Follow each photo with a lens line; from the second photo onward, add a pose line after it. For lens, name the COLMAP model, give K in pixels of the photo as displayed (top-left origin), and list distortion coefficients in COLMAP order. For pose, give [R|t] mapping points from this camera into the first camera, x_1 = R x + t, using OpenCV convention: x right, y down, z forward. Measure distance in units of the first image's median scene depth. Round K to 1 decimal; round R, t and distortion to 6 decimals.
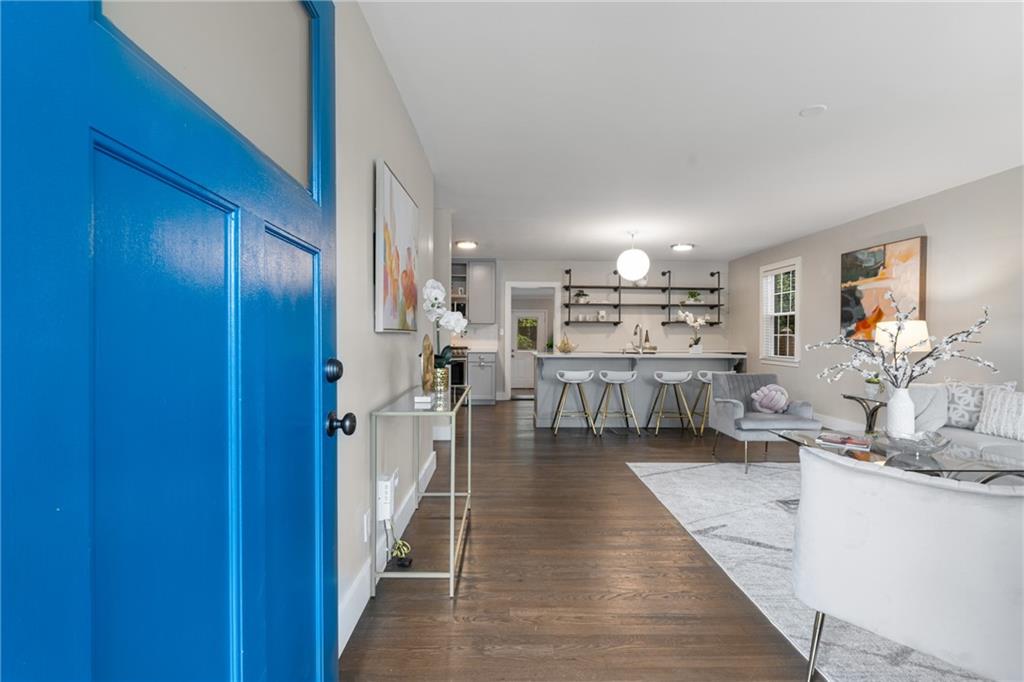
lens RADIAL K [[458.5, 0, 514.7], [0, 458.5, 339.9], [0, 0, 1]] dist [-0.002693, -0.000148]
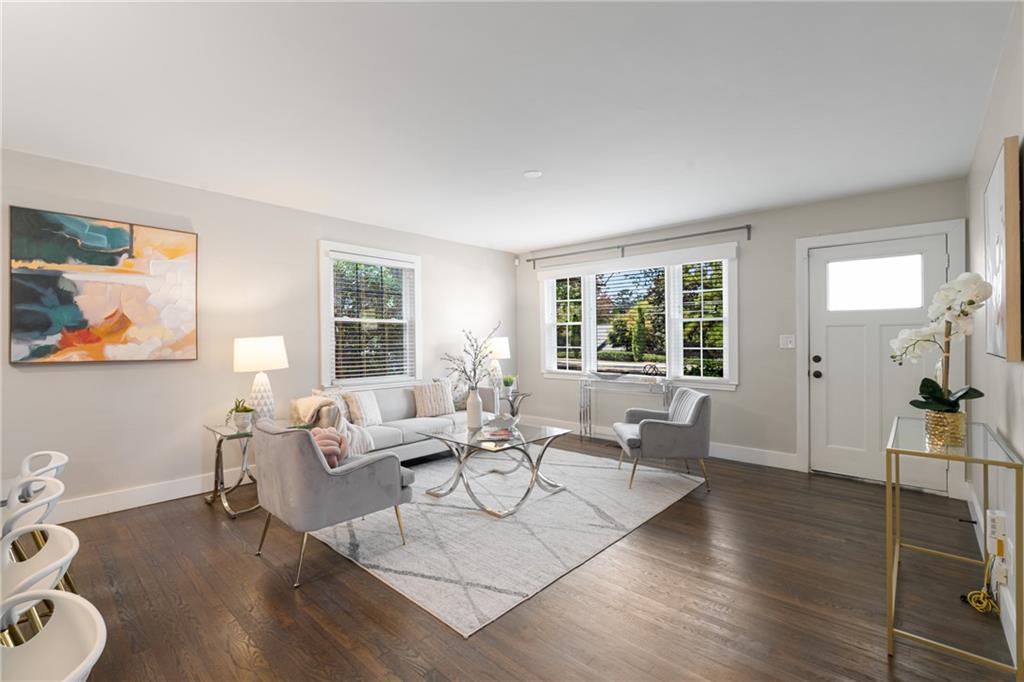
lens RADIAL K [[446.3, 0, 509.3], [0, 446.3, 339.0], [0, 0, 1]] dist [-0.001119, 0.000011]
pose [[-0.720557, 0.005078, 0.693377, -0.068785], [0.012525, 0.999905, 0.005692, -0.022980], [-0.693283, 0.012786, -0.720552, 0.892225]]
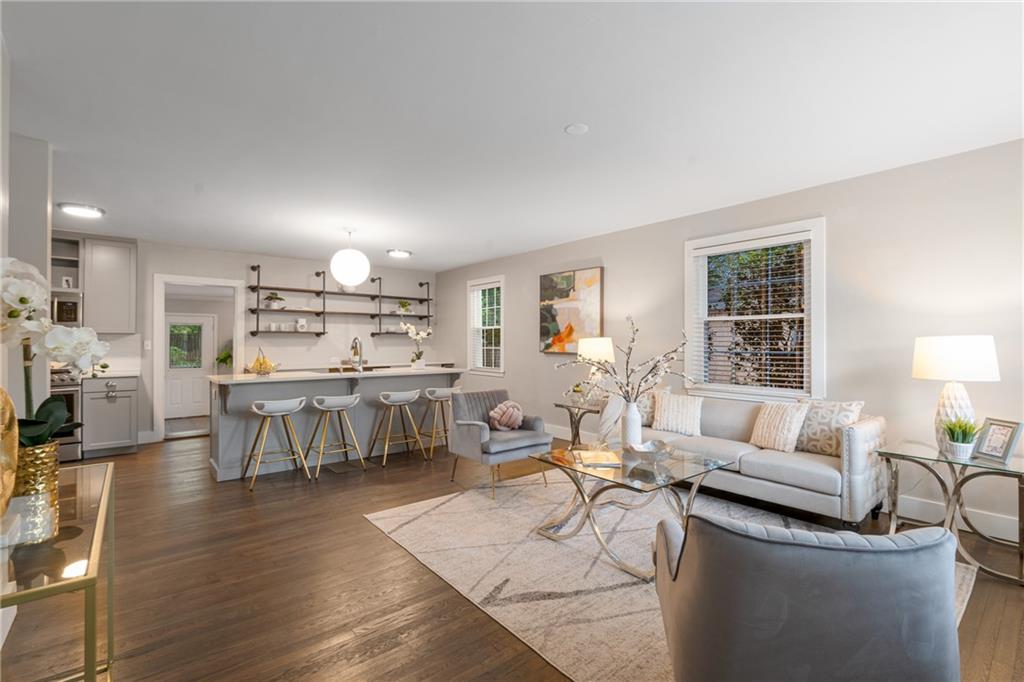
lens RADIAL K [[458.5, 0, 514.7], [0, 458.5, 339.9], [0, 0, 1]] dist [-0.002693, -0.000148]
pose [[0.784545, -0.001841, 0.620069, -0.030146], [0.010271, 0.999897, -0.010027, -0.017539], [-0.619987, 0.014235, 0.784483, 0.145274]]
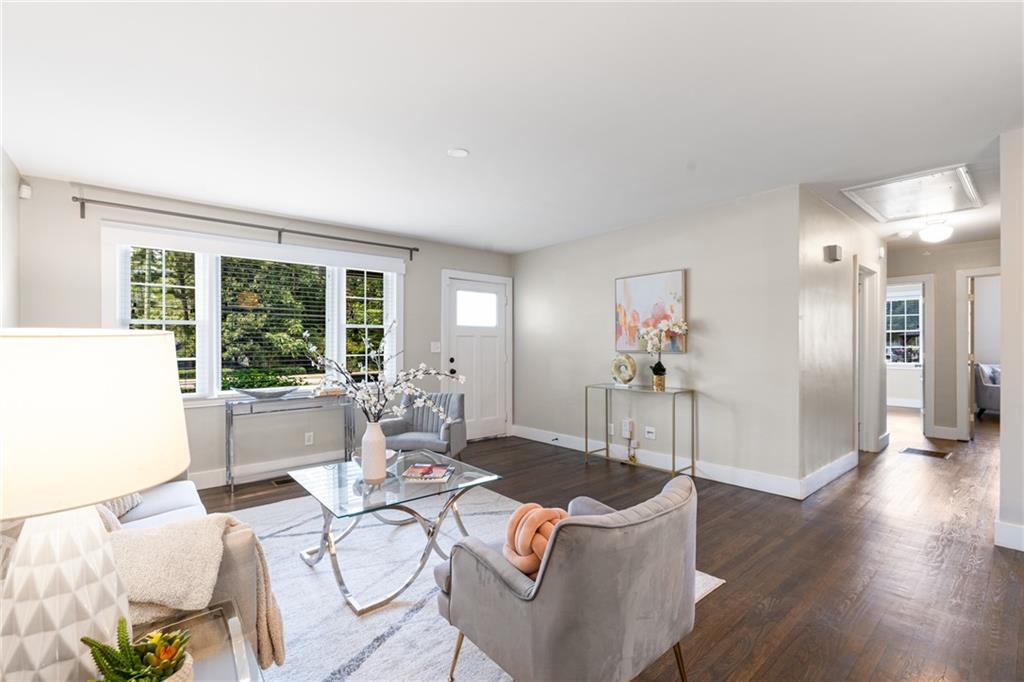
lens RADIAL K [[453.4, 0, 508.9], [0, 453.4, 343.4], [0, 0, 1]] dist [-0.002464, -0.000204]
pose [[-0.780111, 0.005491, -0.625617, 0.565404], [-0.002143, 0.999932, 0.011449, -0.028450], [0.625638, 0.010272, -0.780046, 0.883692]]
